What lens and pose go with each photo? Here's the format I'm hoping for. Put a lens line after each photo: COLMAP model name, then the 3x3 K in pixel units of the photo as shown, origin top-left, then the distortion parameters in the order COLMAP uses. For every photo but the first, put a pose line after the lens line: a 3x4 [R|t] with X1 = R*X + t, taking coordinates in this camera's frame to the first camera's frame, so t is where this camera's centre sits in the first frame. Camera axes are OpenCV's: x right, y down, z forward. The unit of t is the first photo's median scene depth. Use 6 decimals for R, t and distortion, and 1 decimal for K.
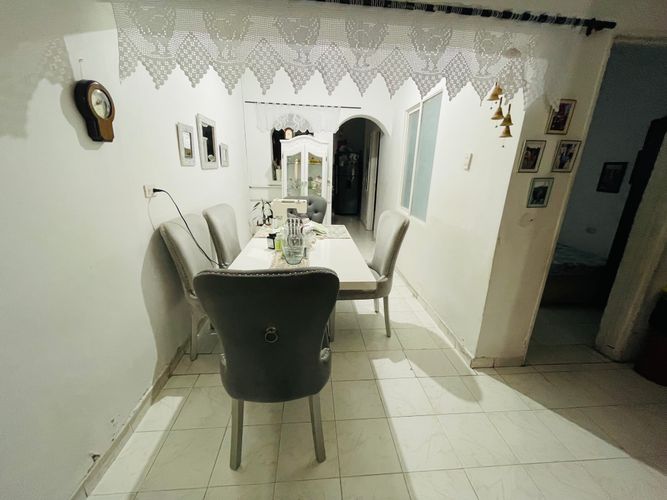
lens RADIAL K [[272.5, 0, 330.8], [0, 272.5, 247.7], [0, 0, 1]] dist [-0.002322, -0.000157]
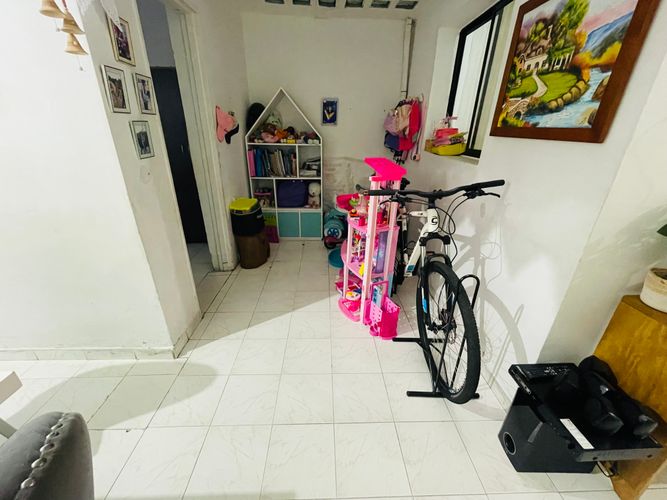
lens RADIAL K [[272.5, 0, 329.7], [0, 272.5, 249.9], [0, 0, 1]] dist [-0.002322, -0.000157]
pose [[0.038277, -0.420448, 0.906509, -0.116598], [0.274684, 0.876654, 0.395002, -0.075426], [-0.960772, 0.233884, 0.149046, 0.391945]]
